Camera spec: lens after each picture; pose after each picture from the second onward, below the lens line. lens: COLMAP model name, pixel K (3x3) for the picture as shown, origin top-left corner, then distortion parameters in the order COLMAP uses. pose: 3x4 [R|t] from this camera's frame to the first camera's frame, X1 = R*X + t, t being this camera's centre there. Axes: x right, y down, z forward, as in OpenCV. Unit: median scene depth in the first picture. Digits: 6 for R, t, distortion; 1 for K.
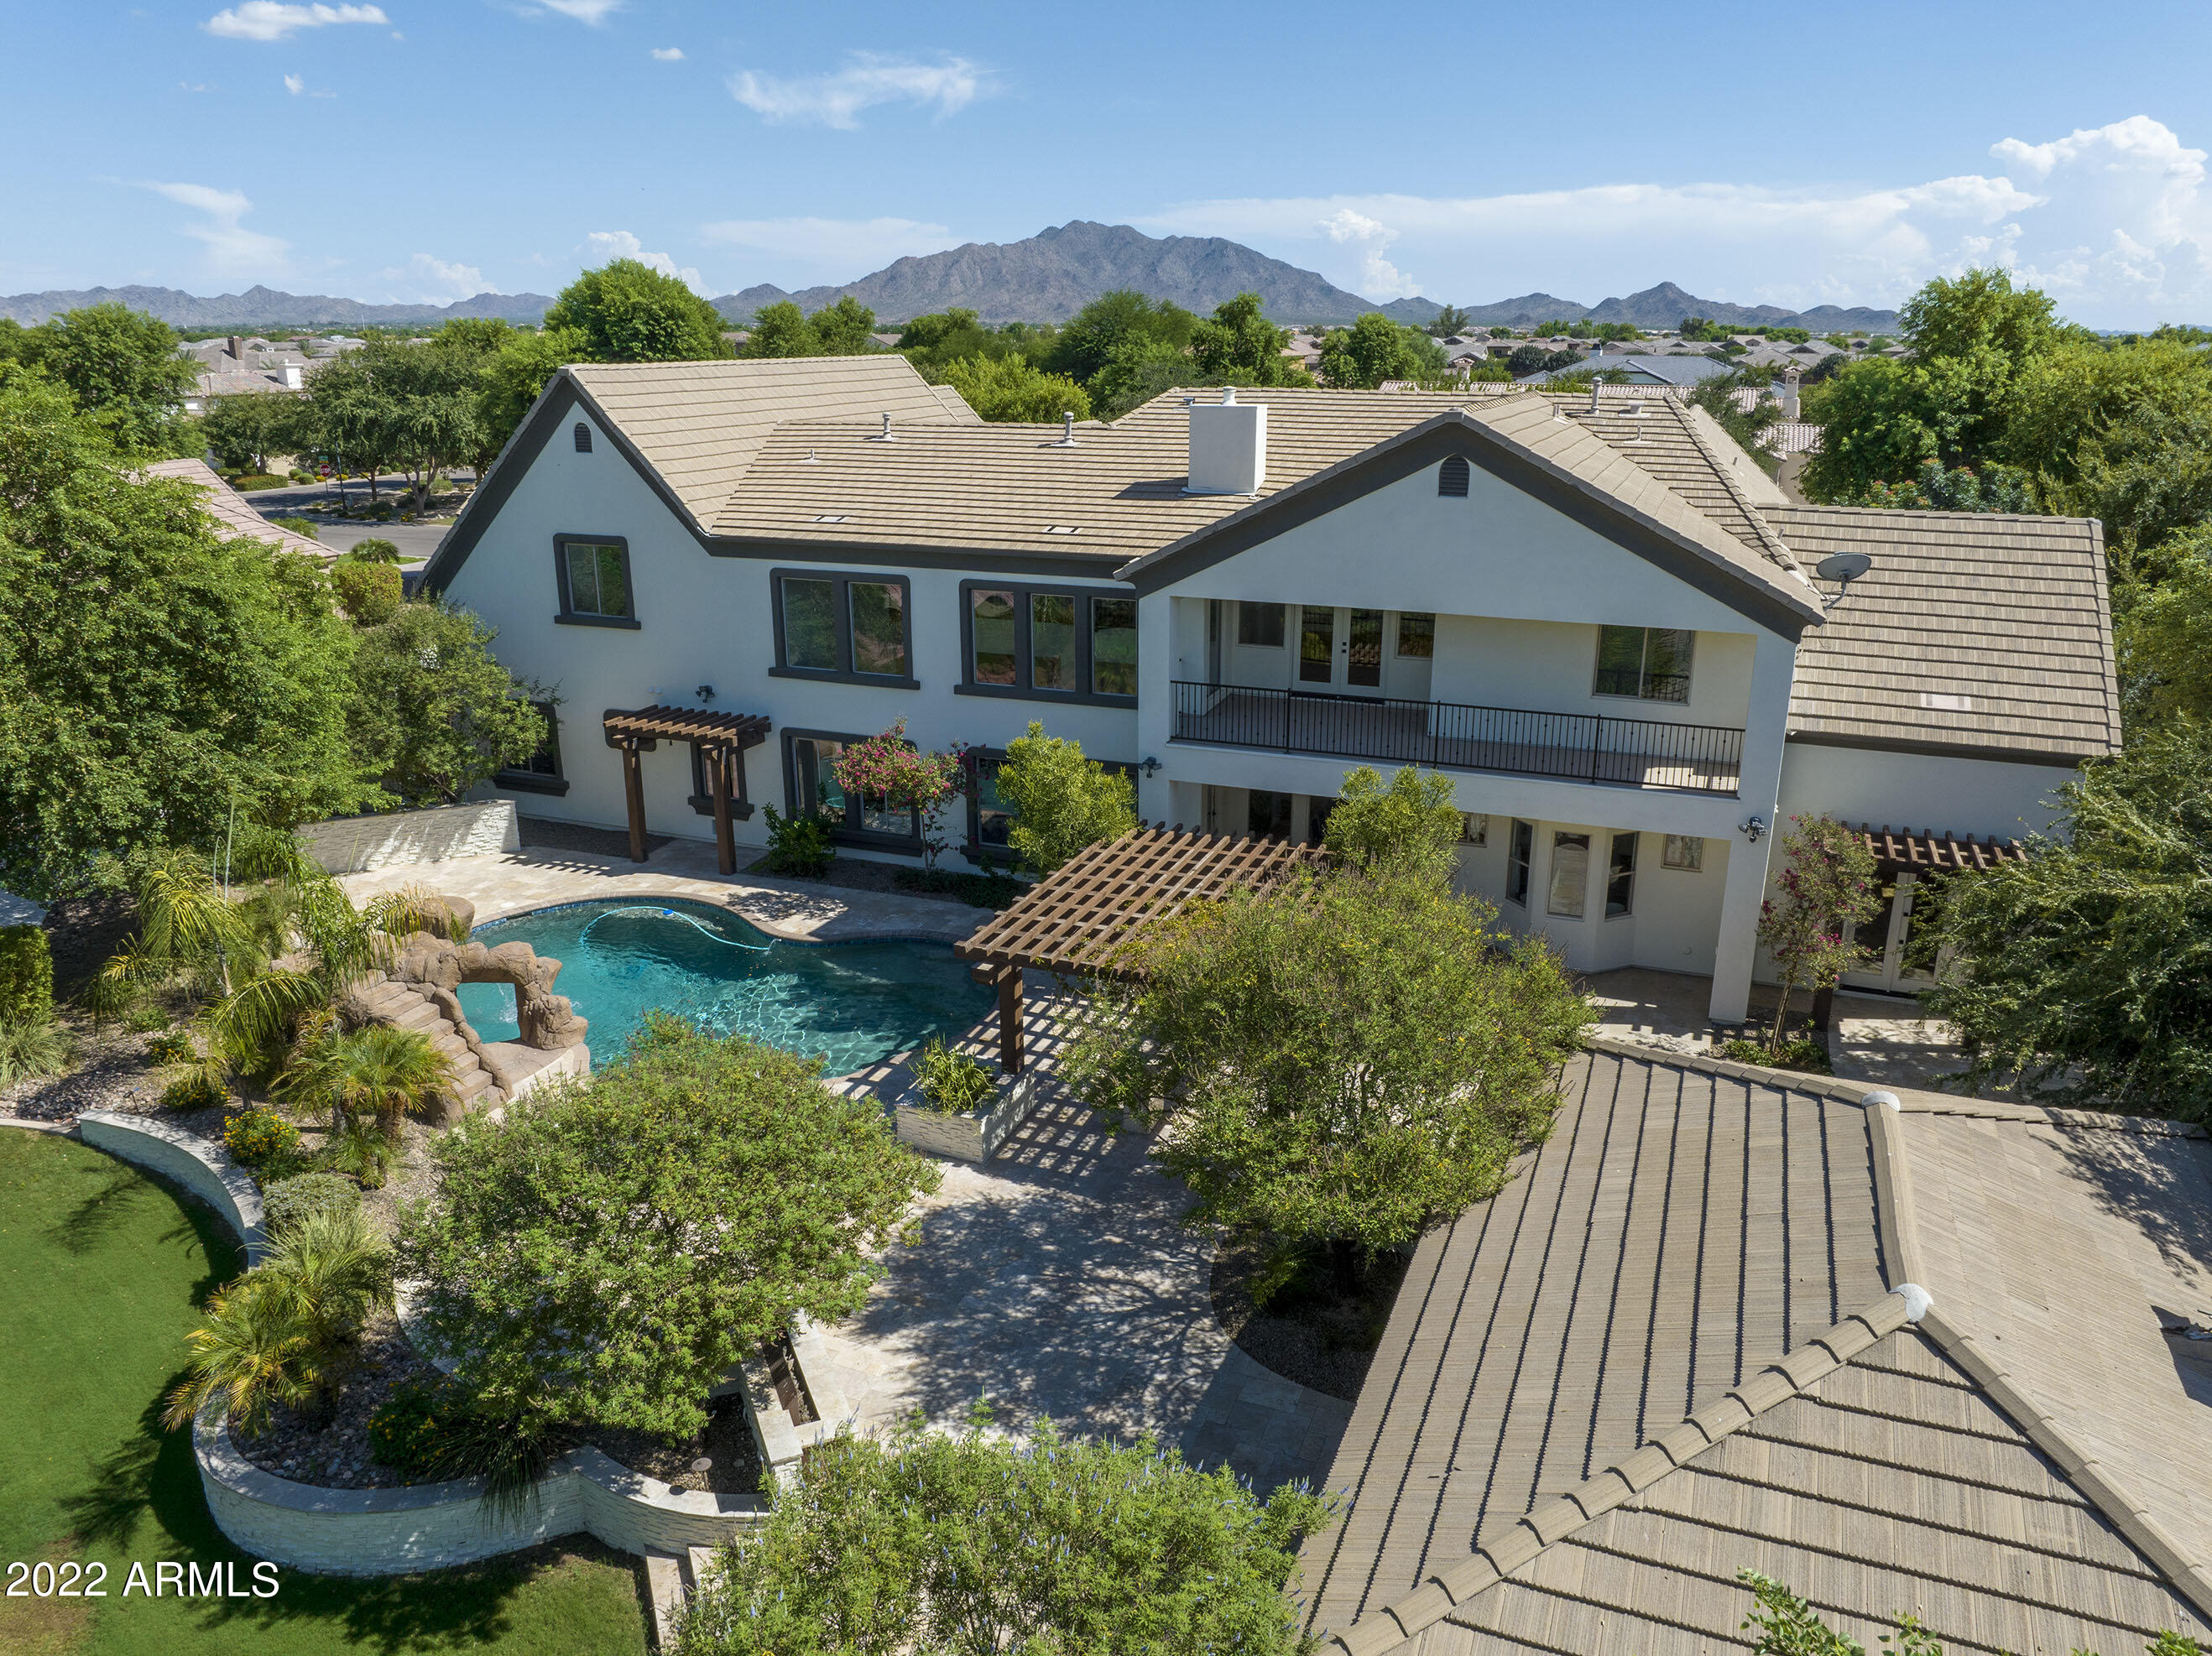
lens RADIAL K [[1532.9, 0, 1105.1], [0, 1532.9, 848.3], [0, 0, 1]] dist [-0.040879, -0.001408]
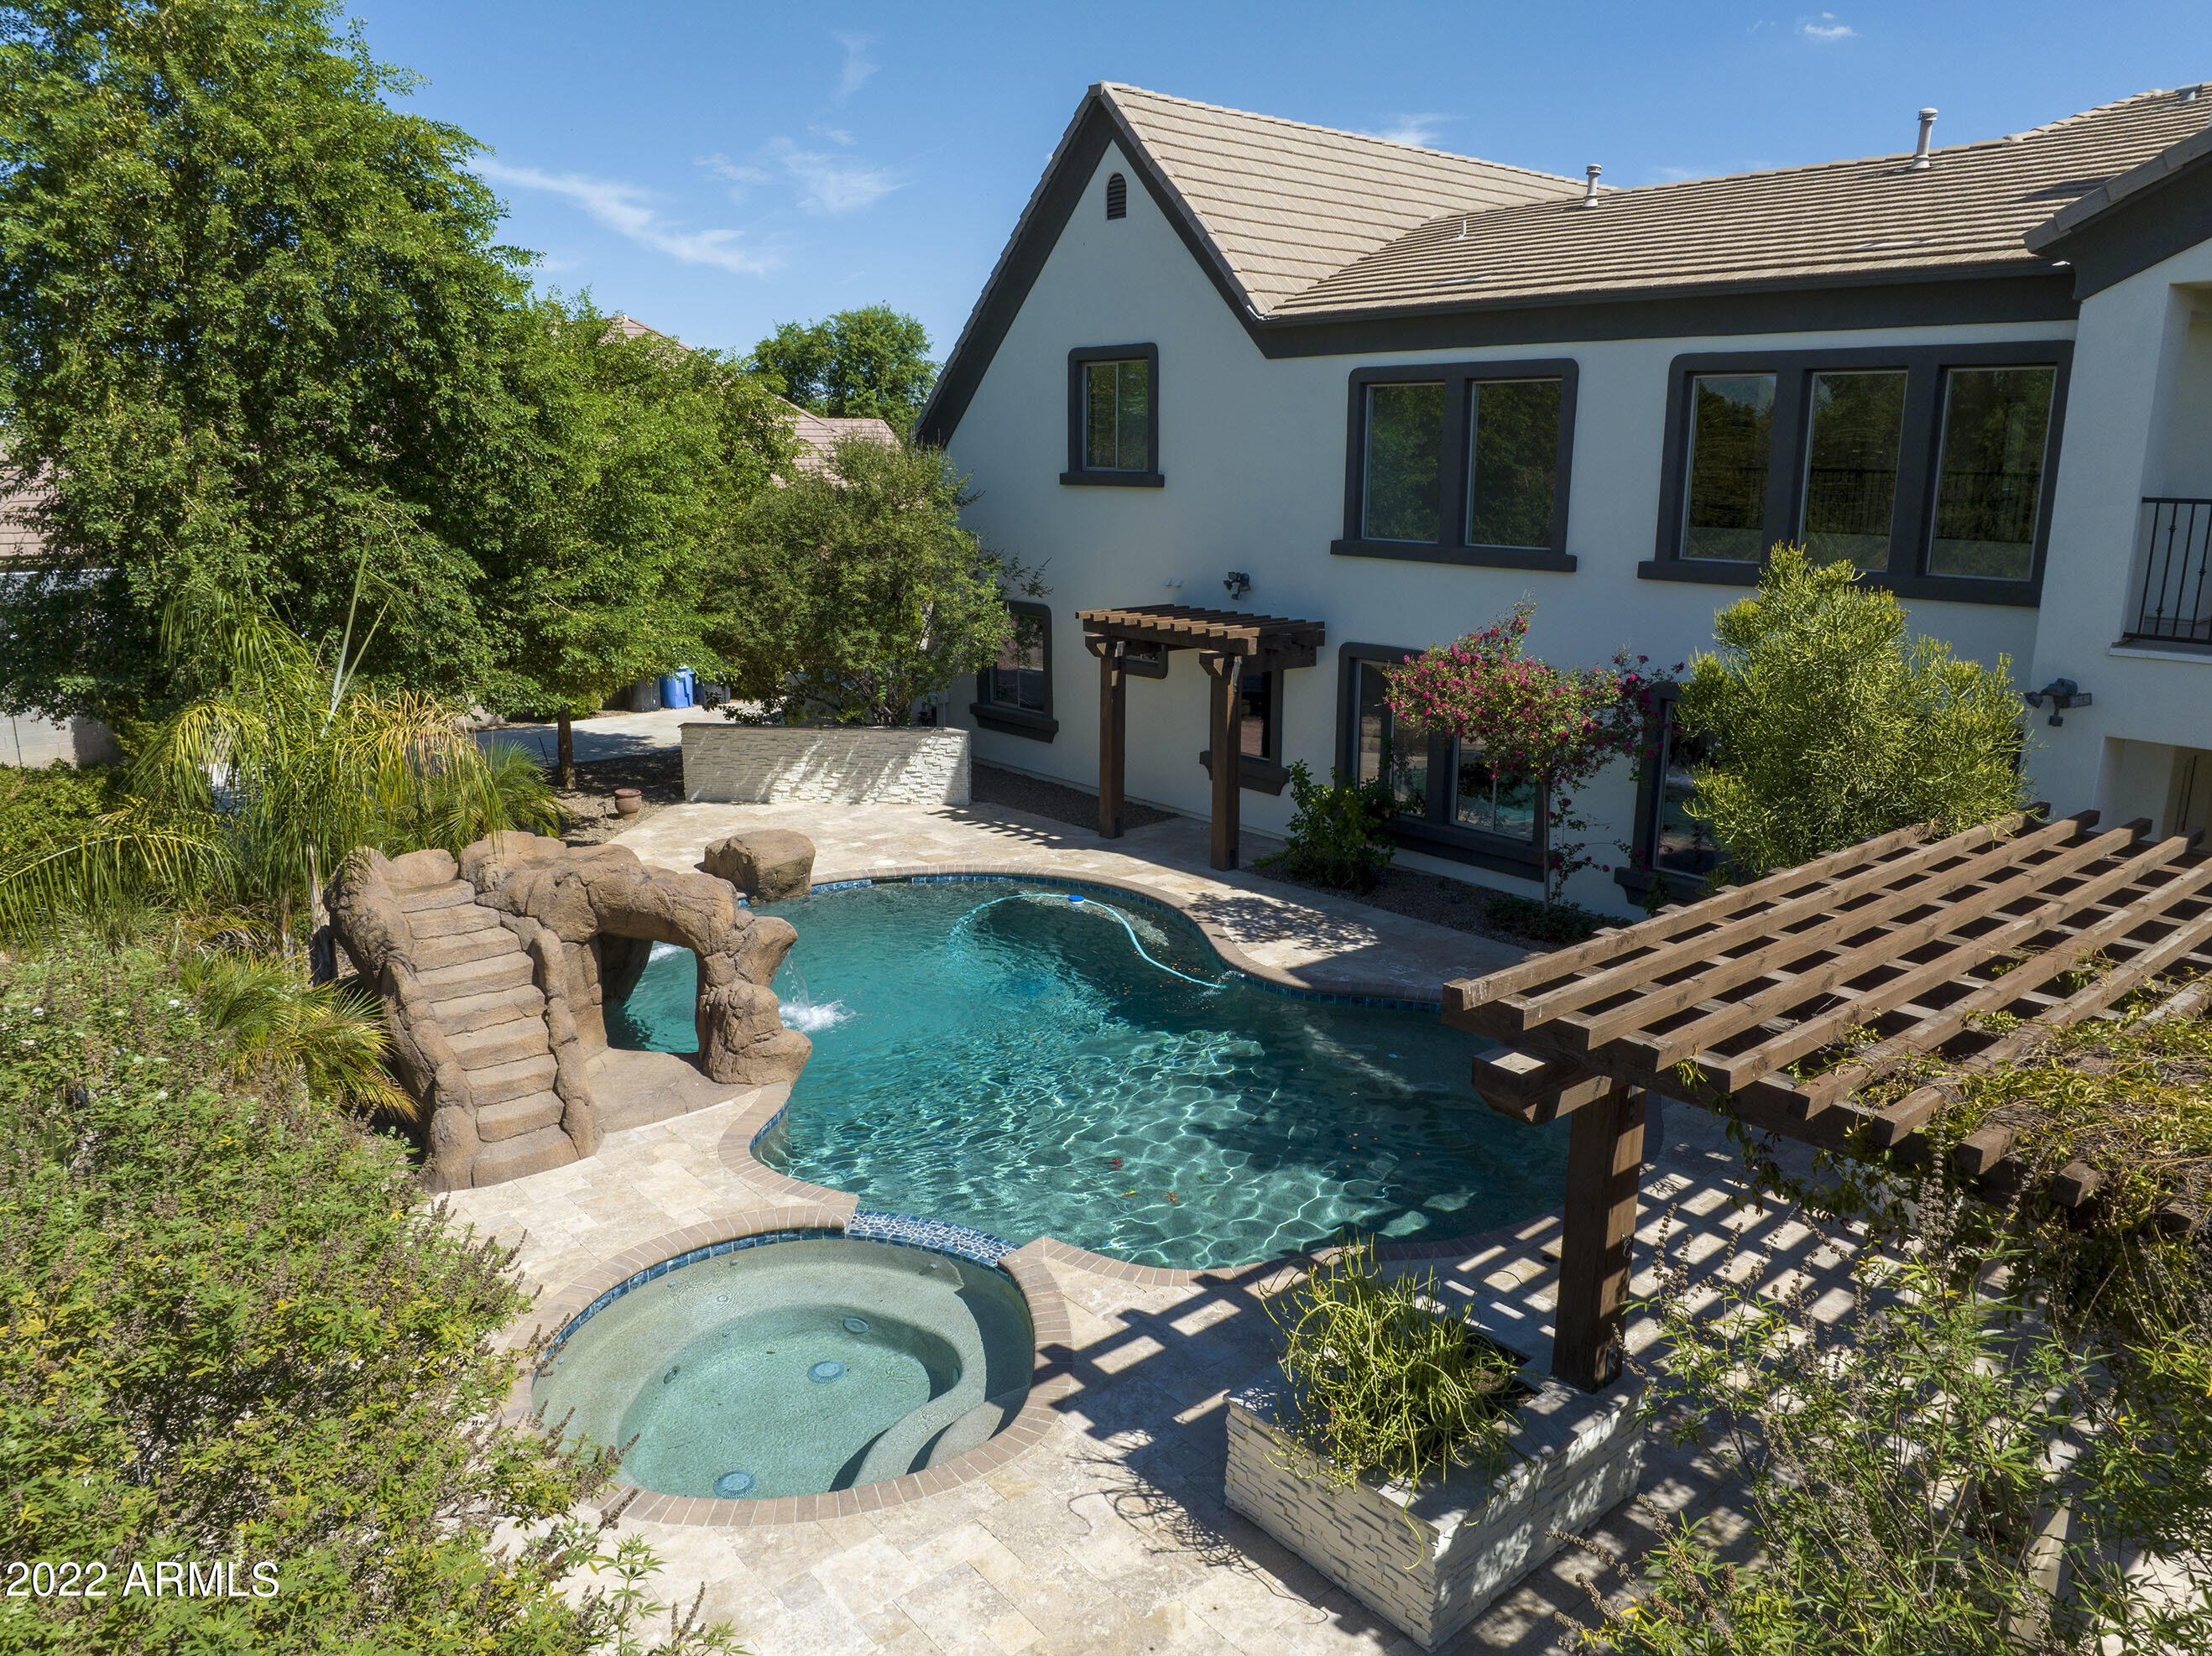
lens RADIAL K [[1532.9, 0, 1105.1], [0, 1532.9, 848.3], [0, 0, 1]] dist [-0.040879, -0.001408]
pose [[0.881817, 0.121343, -0.455713, -0.008878], [-0.152967, 0.987680, -0.033006, 0.040323], [0.446094, 0.098814, 0.889514, 0.475788]]
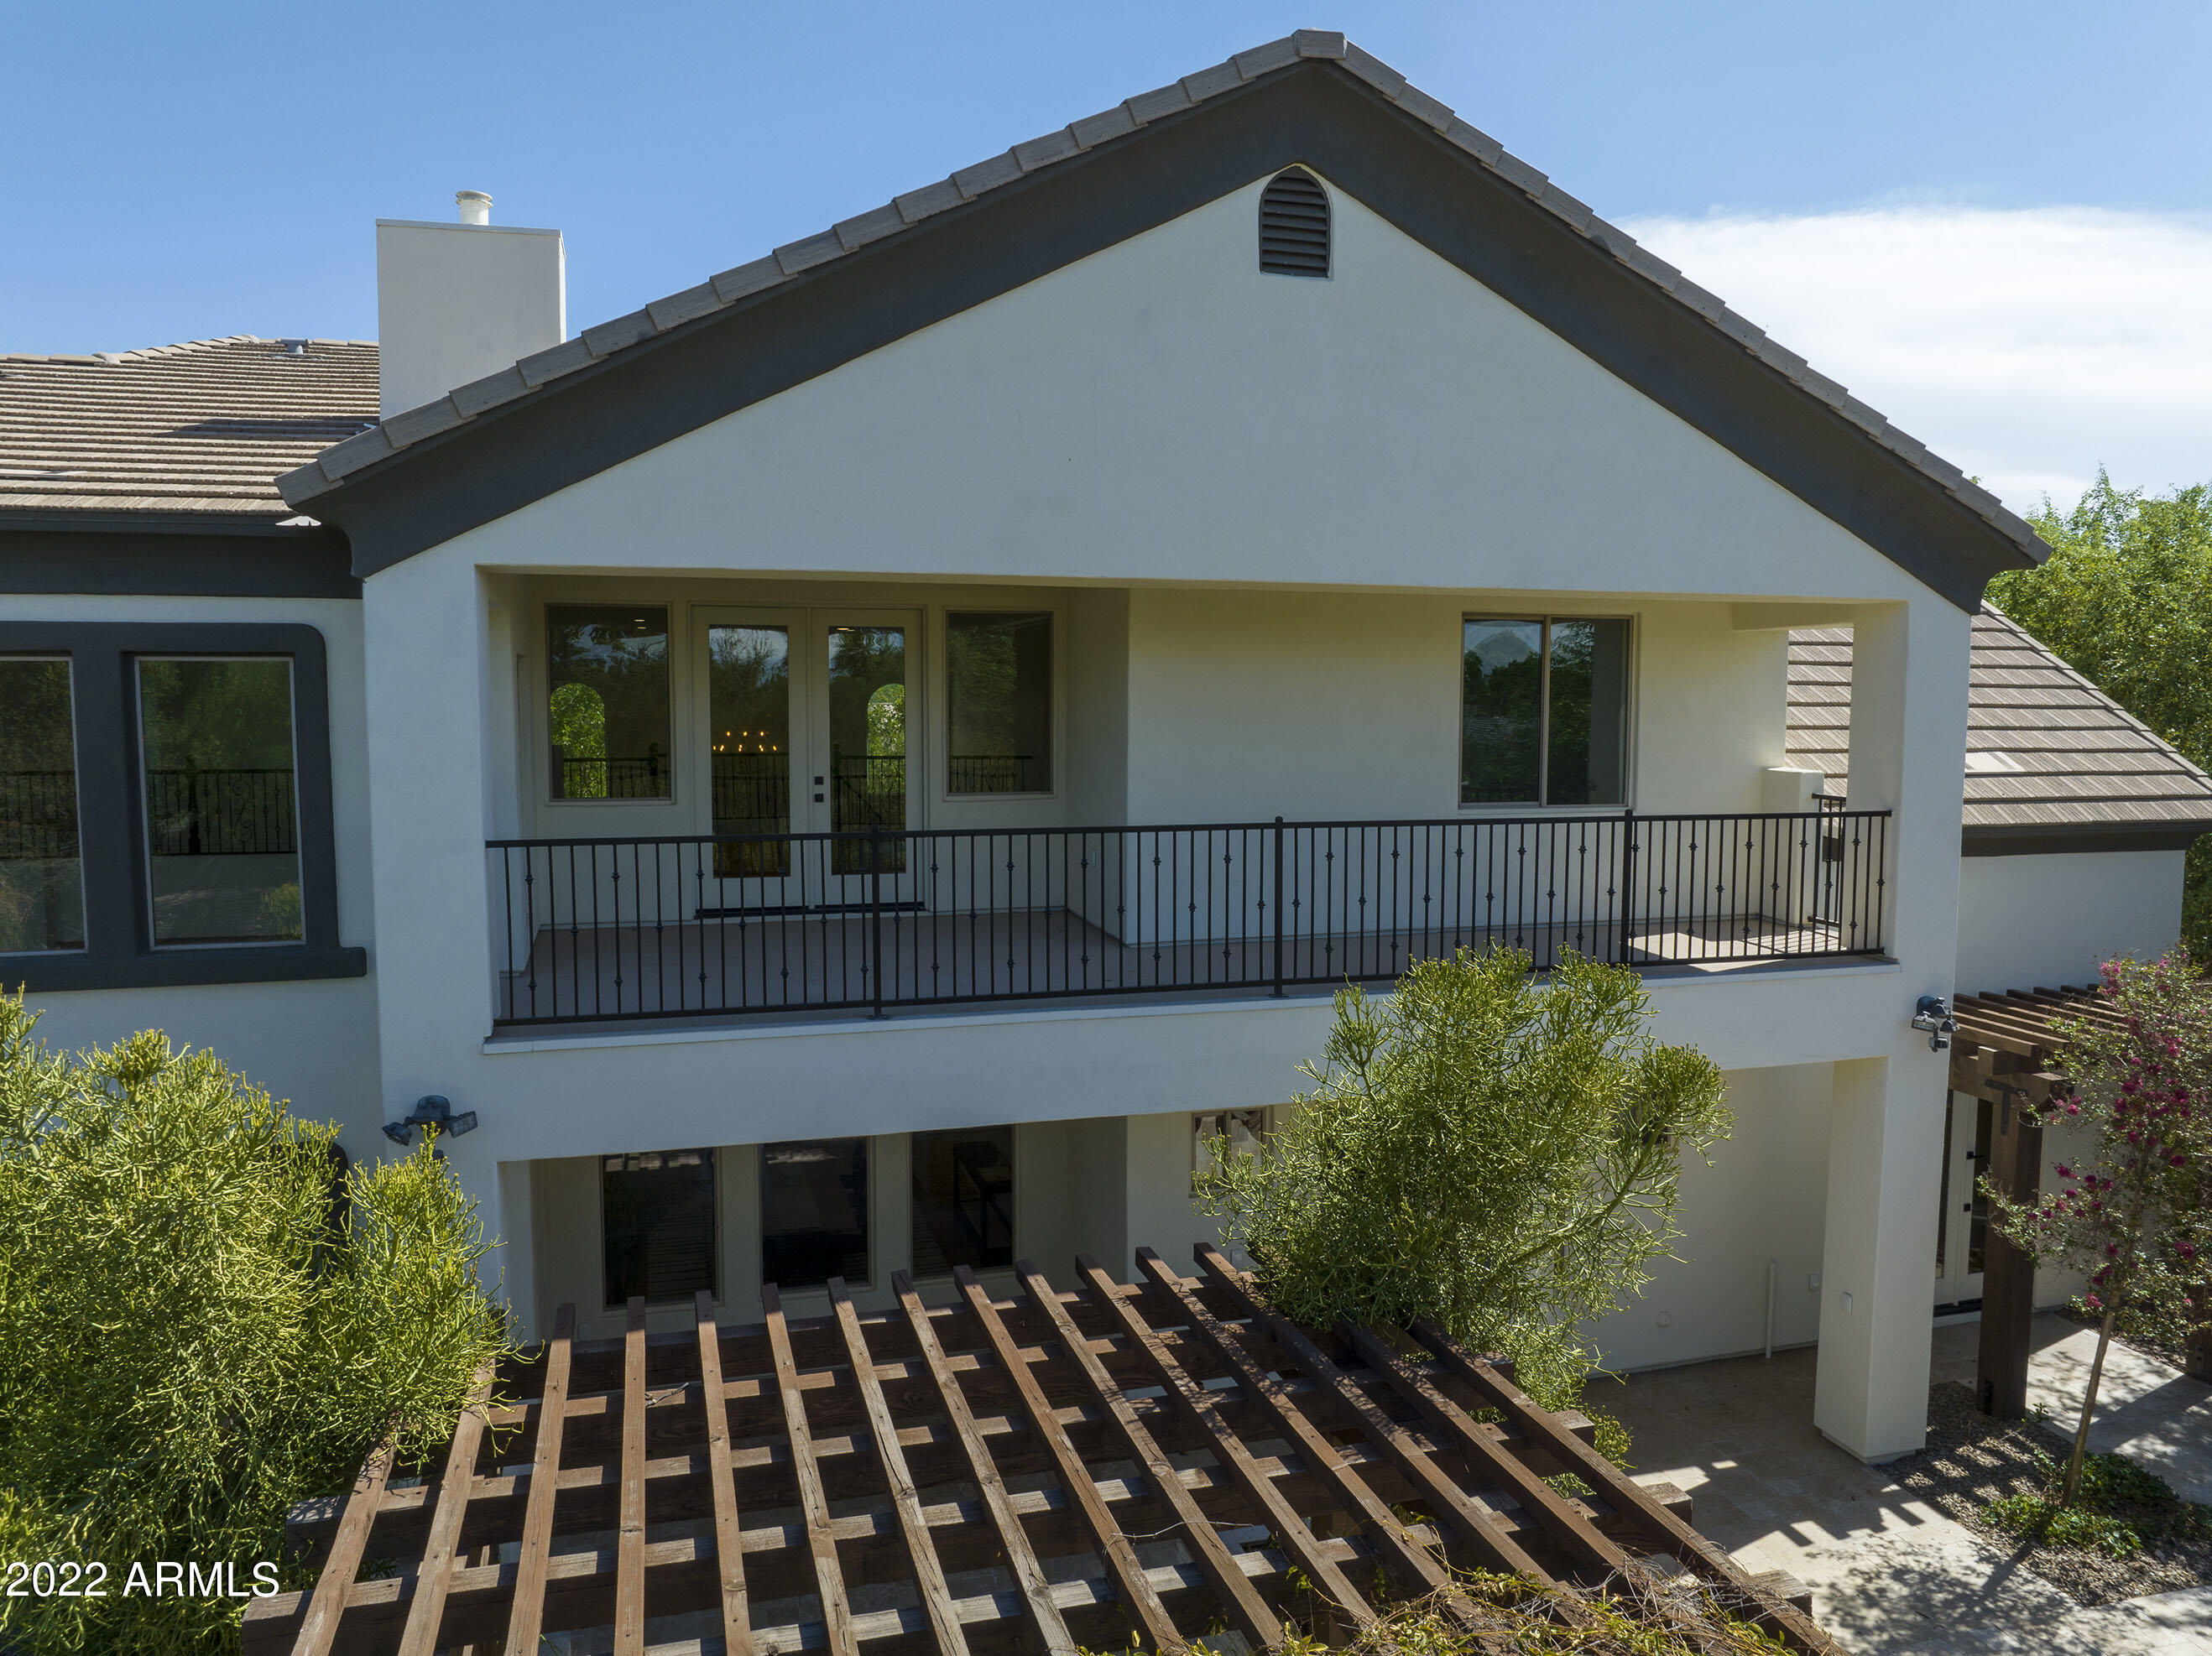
lens RADIAL K [[1555.9, 0, 1106.0], [0, 1555.9, 828.0], [0, 0, 1]] dist [-0.040106, 0.000768]
pose [[0.793871, -0.048030, 0.606186, -0.045113], [0.192967, 0.965249, -0.176232, -0.029331], [-0.576656, 0.256879, 0.775552, 0.628291]]
